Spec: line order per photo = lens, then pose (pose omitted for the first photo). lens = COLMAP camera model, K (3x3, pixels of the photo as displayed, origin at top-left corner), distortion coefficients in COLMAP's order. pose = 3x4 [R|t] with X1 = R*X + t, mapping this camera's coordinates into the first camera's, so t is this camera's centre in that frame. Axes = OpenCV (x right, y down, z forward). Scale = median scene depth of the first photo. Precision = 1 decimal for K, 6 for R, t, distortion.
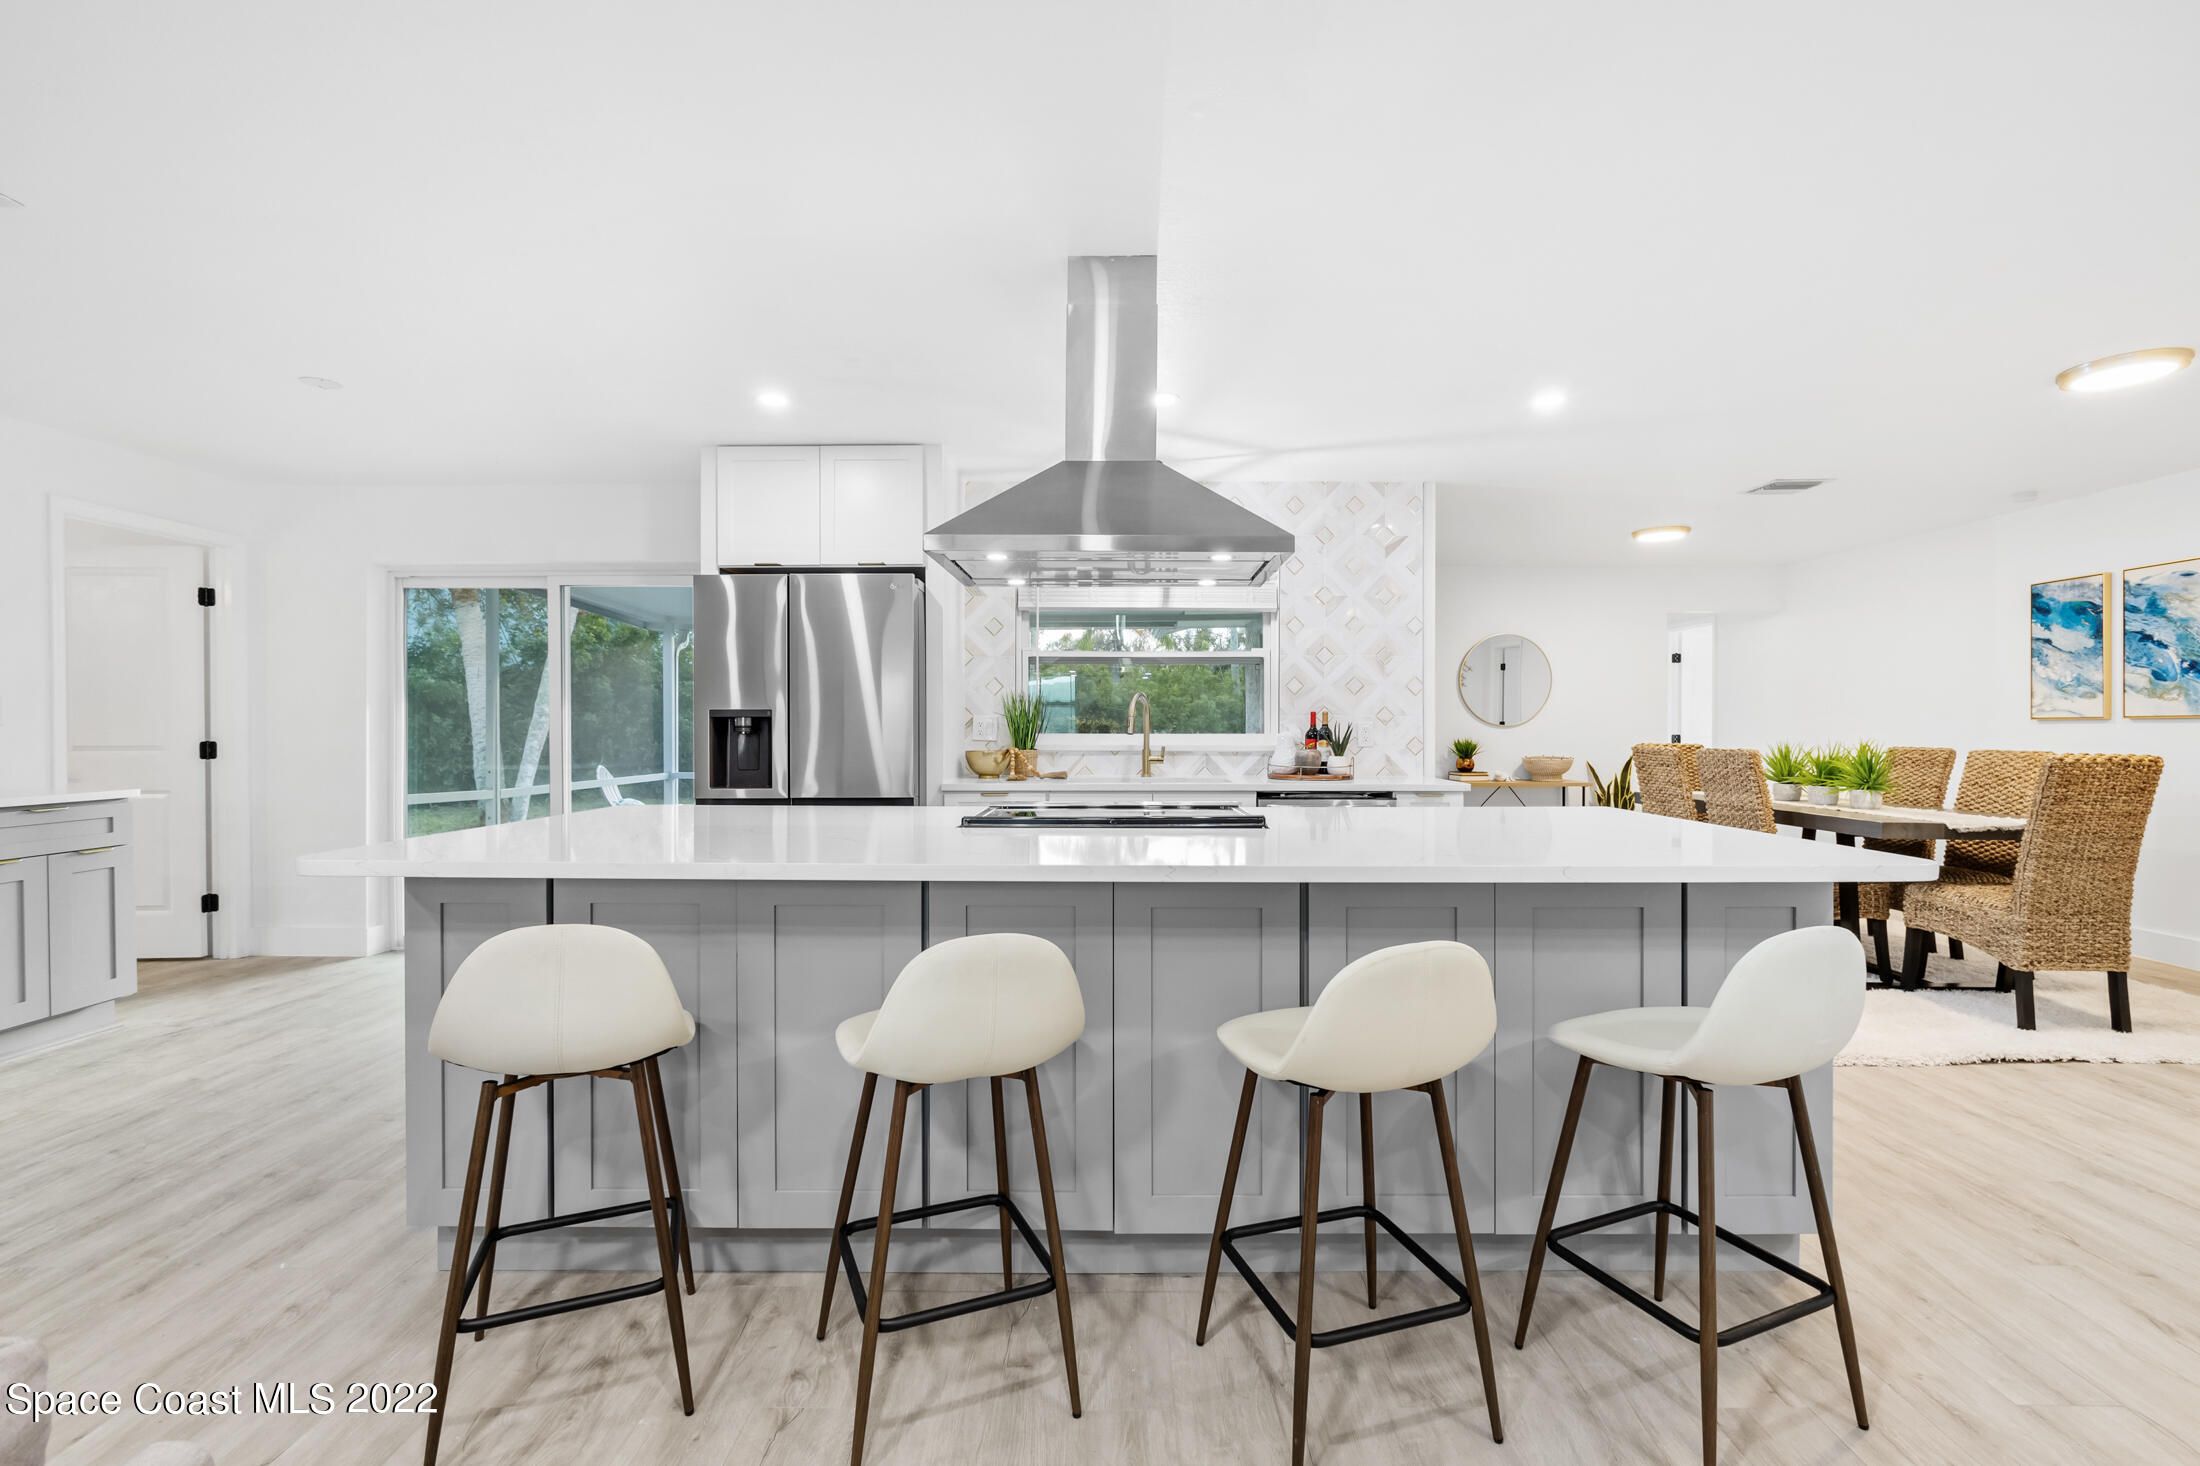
lens RADIAL K [[955.8, 0, 1106.7], [0, 955.8, 732.8], [0, 0, 1]] dist [-0.004111, -0.000693]
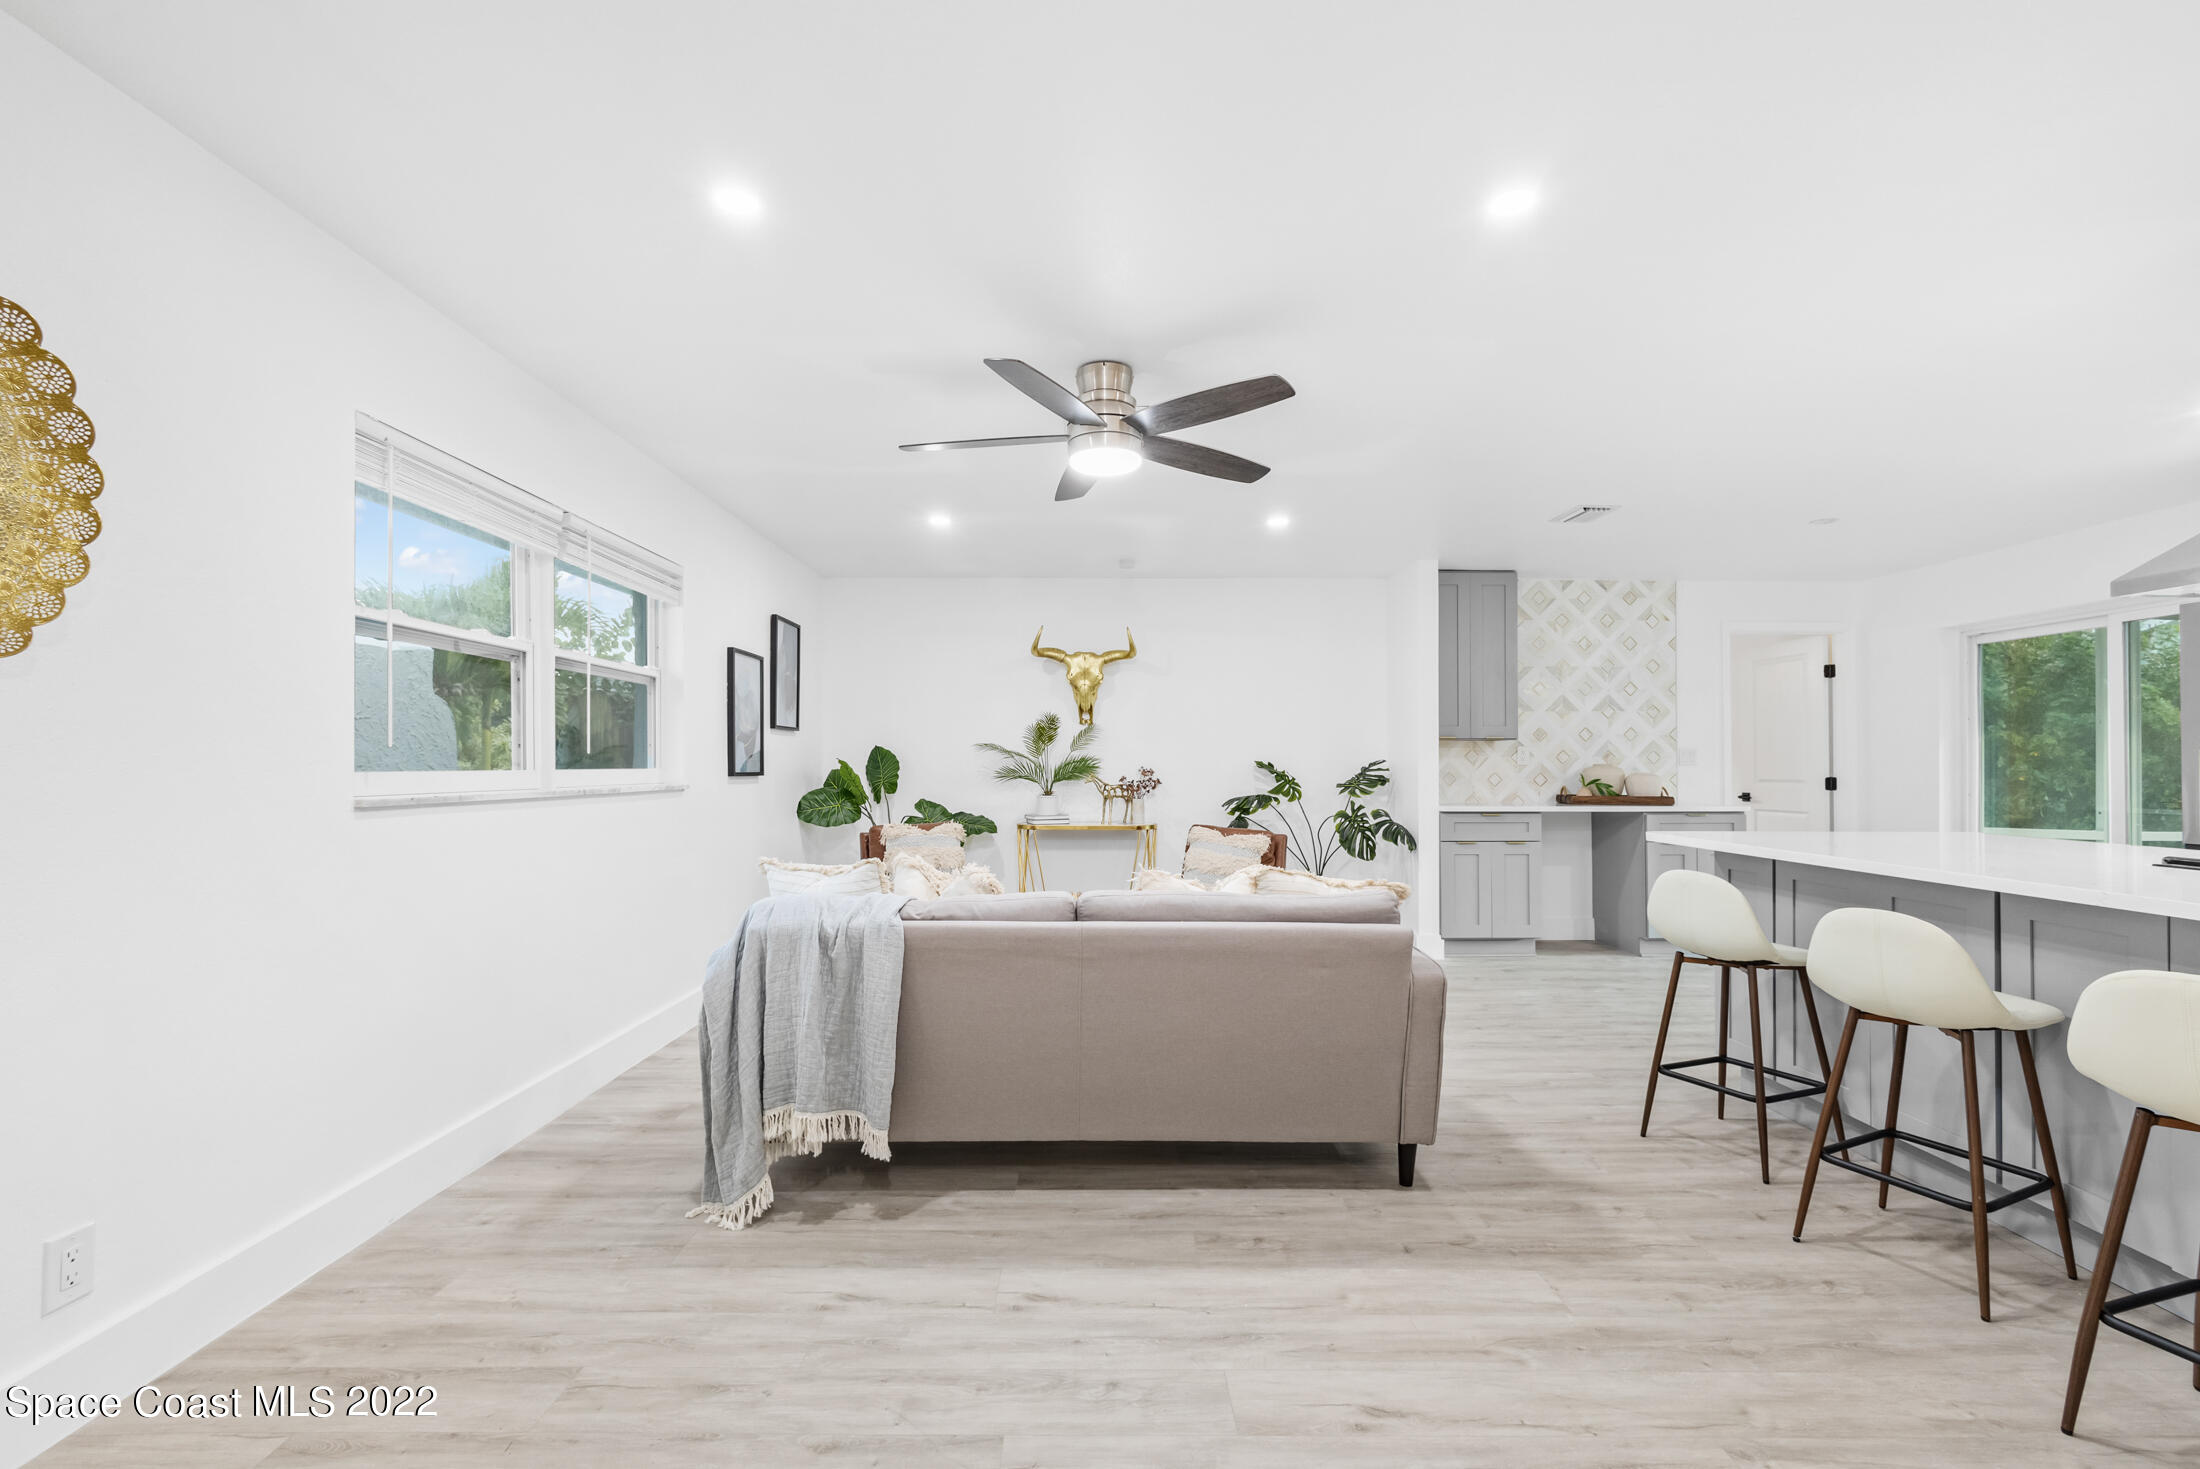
lens RADIAL K [[961.5, 0, 1091.2], [0, 961.5, 756.3], [0, 0, 1]] dist [-0.005277, -0.000094]
pose [[0.003746, -0.009702, -0.999946, 0.411223], [-0.008388, 0.999917, -0.009733, 0.001306], [0.999958, 0.008424, 0.003664, -0.059918]]
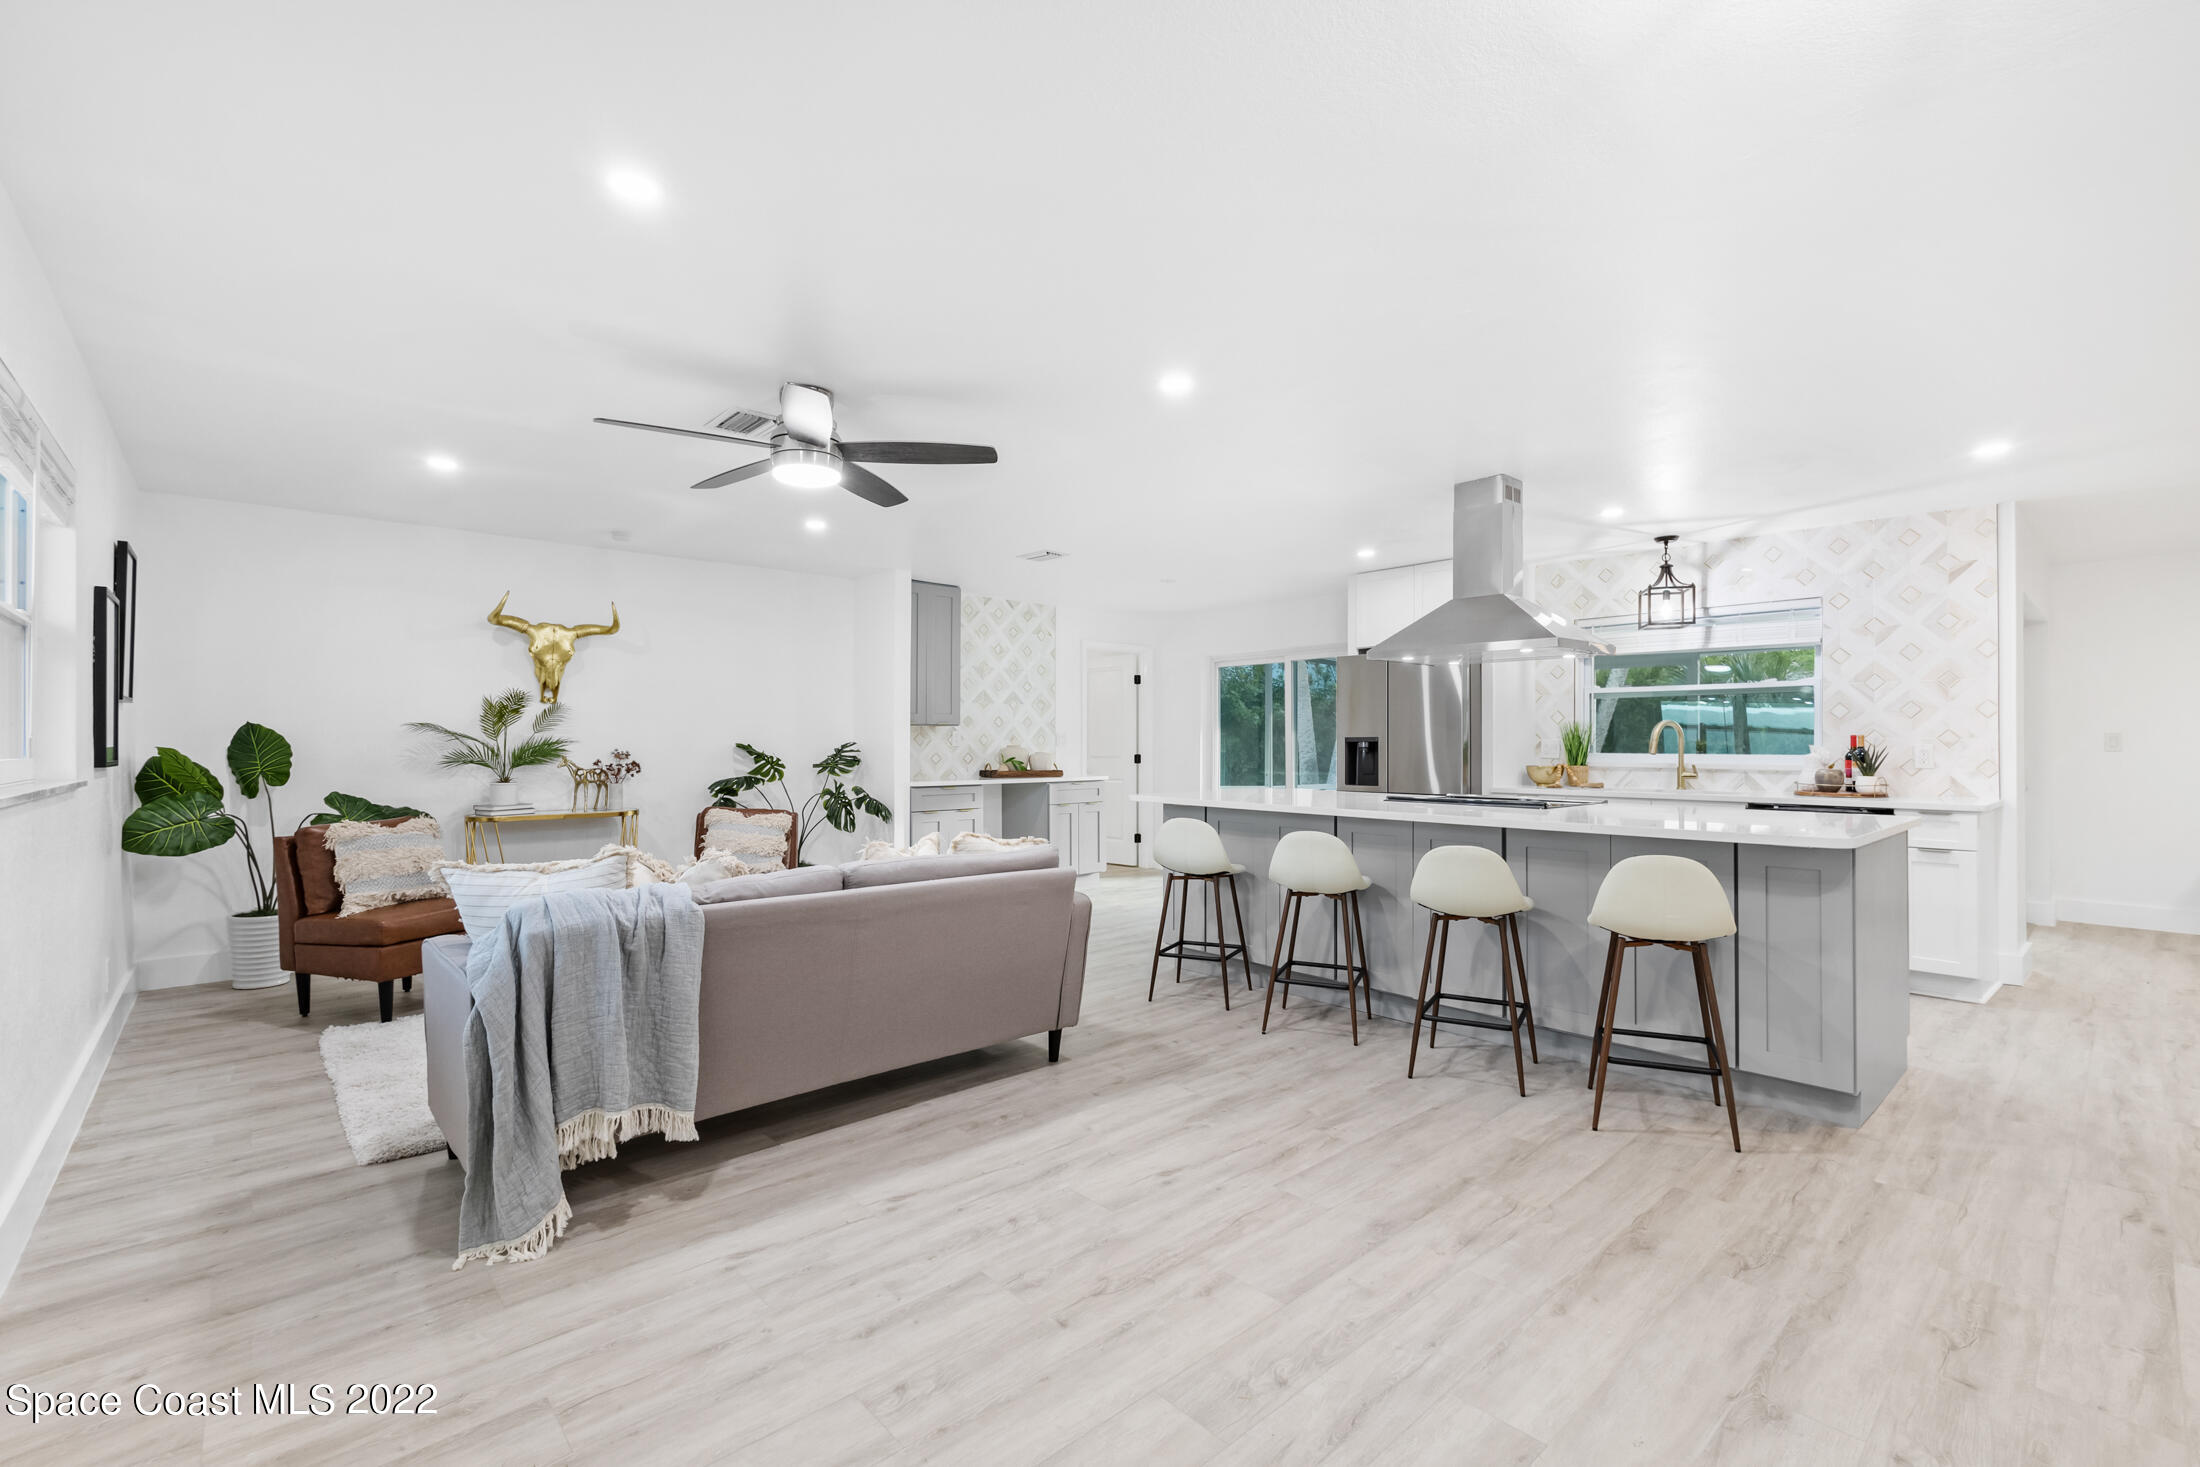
lens RADIAL K [[955.8, 0, 1106.7], [0, 955.8, 733.3], [0, 0, 1]] dist [-0.004111, -0.000693]
pose [[0.676388, -0.008124, -0.736501, 0.434828], [-0.005113, 0.999863, -0.015725, -0.002587], [0.736528, 0.014402, 0.676254, -0.352700]]
